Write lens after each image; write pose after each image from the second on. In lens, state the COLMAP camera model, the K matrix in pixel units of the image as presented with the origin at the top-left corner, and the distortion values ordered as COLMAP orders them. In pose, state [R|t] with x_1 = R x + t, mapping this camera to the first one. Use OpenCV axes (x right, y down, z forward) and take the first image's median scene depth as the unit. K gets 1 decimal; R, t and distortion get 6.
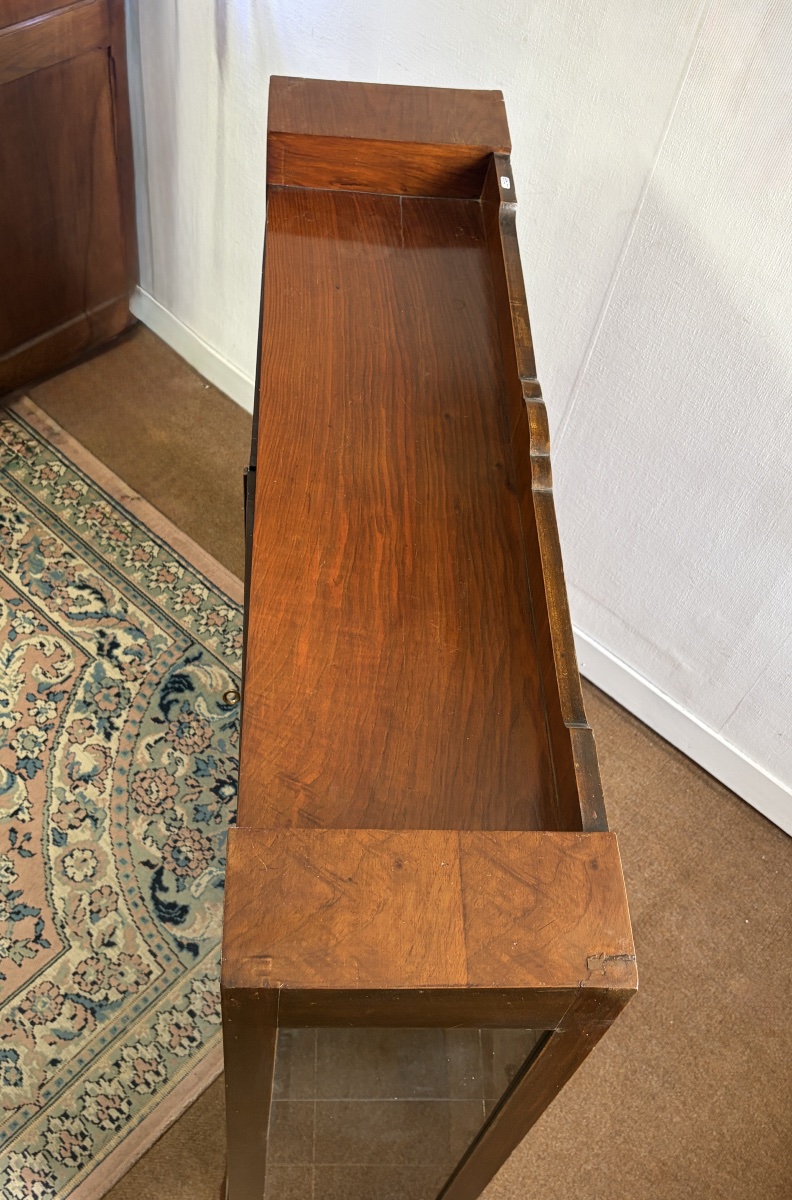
lens RADIAL K [[1169.2, 0, 396.4], [0, 1169.2, 603.8], [0, 0, 1]] dist [-0.007445, 0.000000]
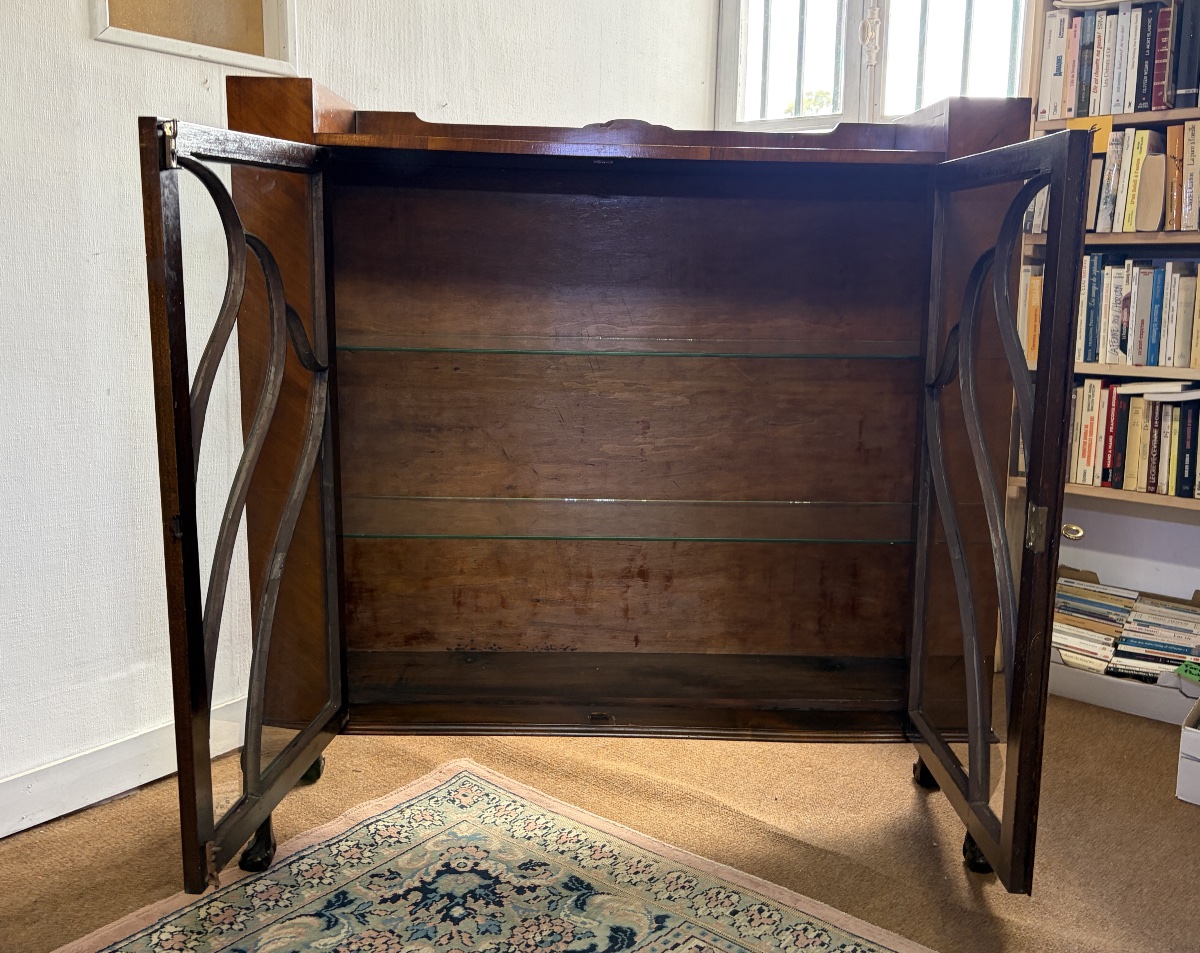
lens RADIAL K [[1047.0, 0, 642.9], [0, 1047.0, 453.3], [0, 0, 1]] dist [0.063332, -0.058434]
pose [[-0.090820, -0.268545, 0.958976, -0.732116], [0.794273, 0.561349, 0.232418, -0.078100], [-0.600735, 0.782797, 0.162316, 0.545274]]
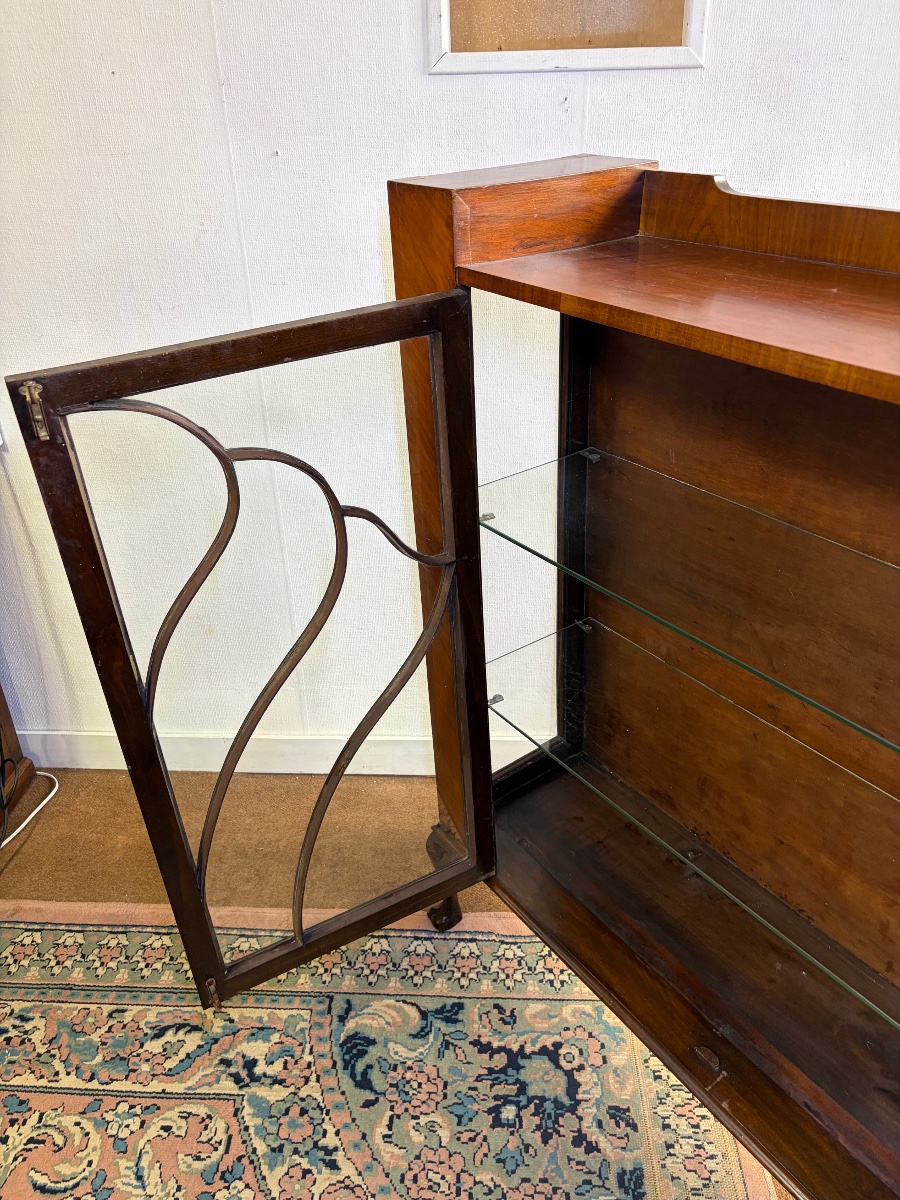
lens RADIAL K [[917.8, 0, 452.1], [0, 917.8, 597.4], [0, 0, 1]] dist [0.005795, -0.021527]
pose [[0.765295, -0.436024, 0.473504, -0.299215], [0.582387, 0.782331, -0.220869, 0.006553], [-0.274132, 0.444793, 0.852649, 0.334137]]
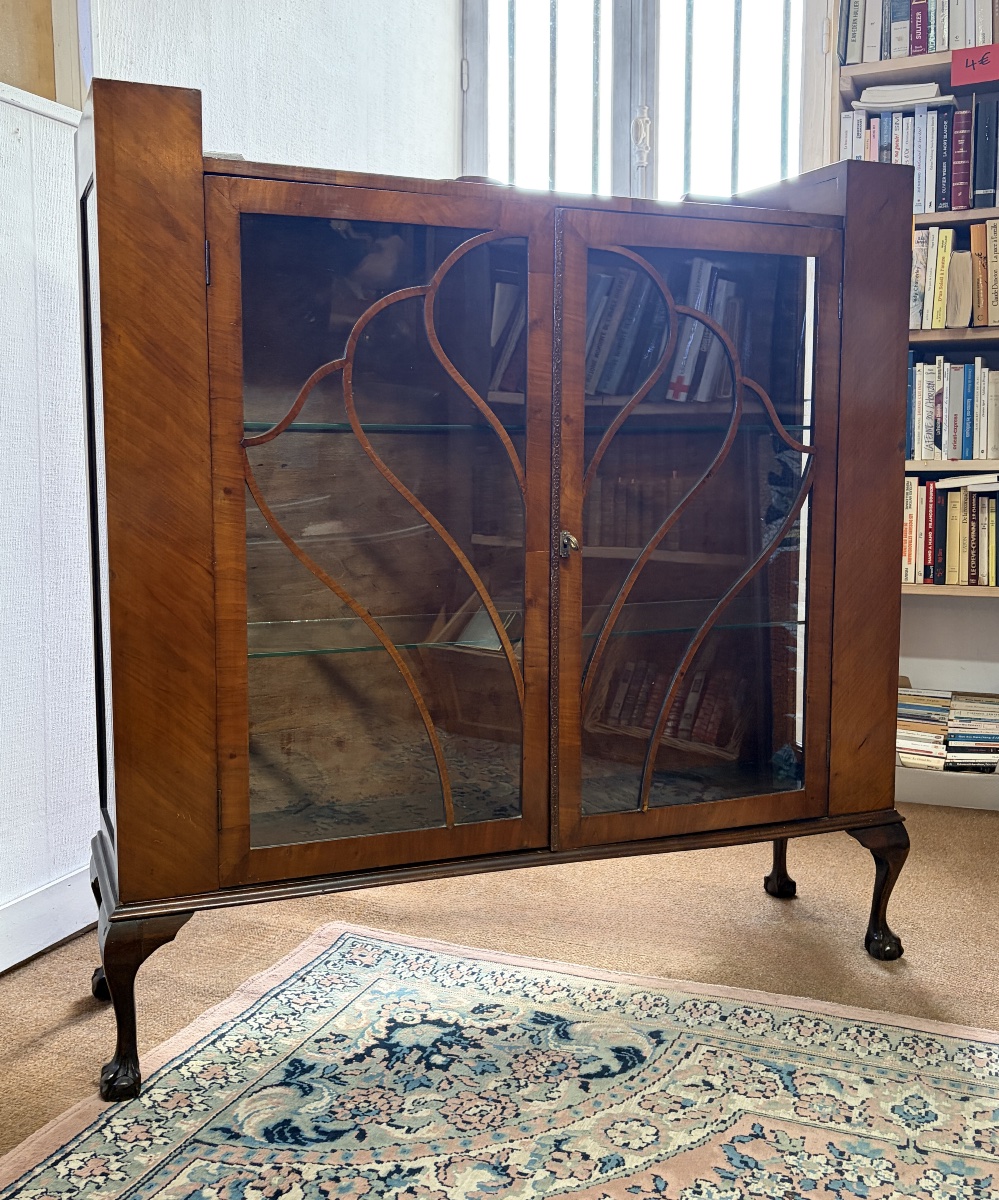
lens RADIAL K [[1213.1, 0, 500.0], [0, 1213.1, 601.9], [0, 0, 1]] dist [0.017520, 0.000000]
pose [[-0.346735, -0.217370, 0.912428, -0.732314], [0.743978, 0.528666, 0.408667, -0.244126], [-0.571201, 0.820526, -0.021589, 0.743158]]
